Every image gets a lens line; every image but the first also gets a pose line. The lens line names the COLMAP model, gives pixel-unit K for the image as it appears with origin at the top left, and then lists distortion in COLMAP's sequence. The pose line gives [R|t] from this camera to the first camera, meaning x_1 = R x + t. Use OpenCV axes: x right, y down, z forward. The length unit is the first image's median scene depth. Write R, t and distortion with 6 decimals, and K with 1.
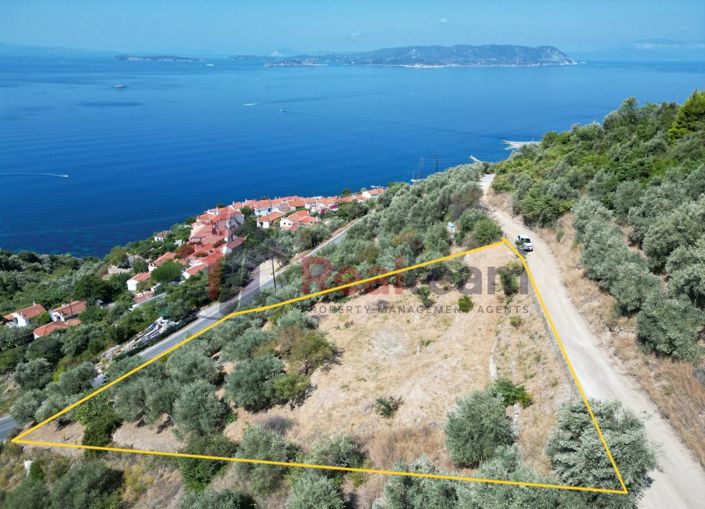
lens RADIAL K [[490.6, 0, 358.6], [0, 490.6, 256.4], [0, 0, 1]] dist [0.064170, -0.061545]
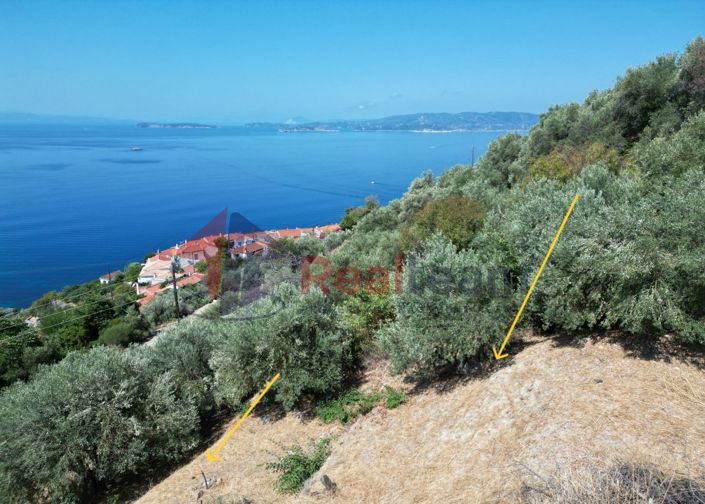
lens RADIAL K [[490.6, 0, 353.9], [0, 490.6, 261.6], [0, 0, 1]] dist [0.064170, -0.061545]
pose [[0.999526, -0.000757, -0.030790, -0.006270], [-0.002618, 0.993992, -0.109418, 0.016351], [0.030688, 0.109447, 0.993519, 0.271853]]
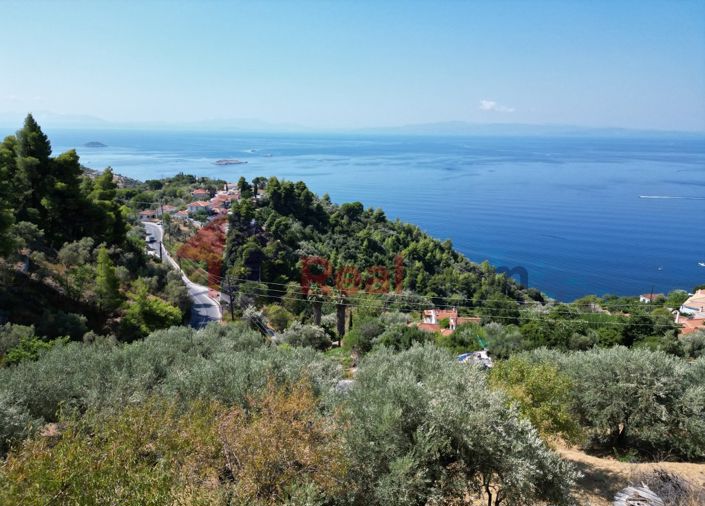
lens RADIAL K [[490.6, 0, 352.3], [0, 490.6, 260.1], [0, 0, 1]] dist [0.064170, -0.061545]
pose [[0.484898, 0.215381, -0.847635, 0.006098], [-0.334896, 0.941055, 0.047538, 0.020420], [0.807910, 0.260819, 0.528446, 0.237216]]
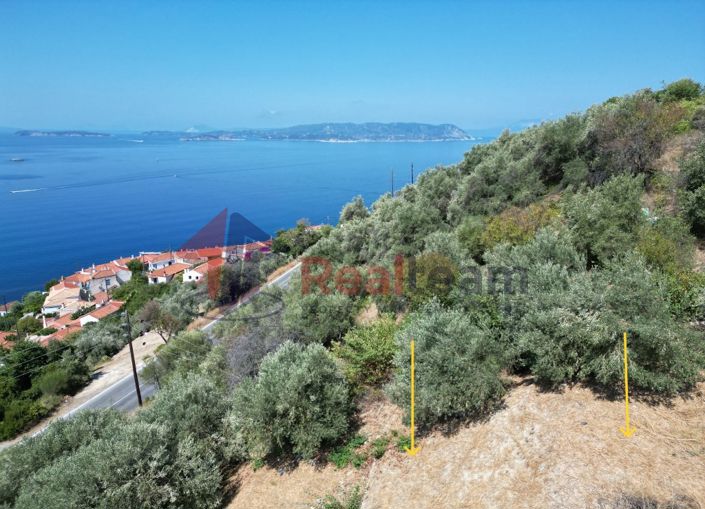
lens RADIAL K [[490.6, 0, 354.4], [0, 490.6, 262.0], [0, 0, 1]] dist [0.064170, -0.061545]
pose [[0.988161, -0.043163, 0.147224, -0.022821], [0.061343, 0.990723, -0.121268, 0.007268], [-0.140624, 0.128863, 0.981641, 0.260069]]
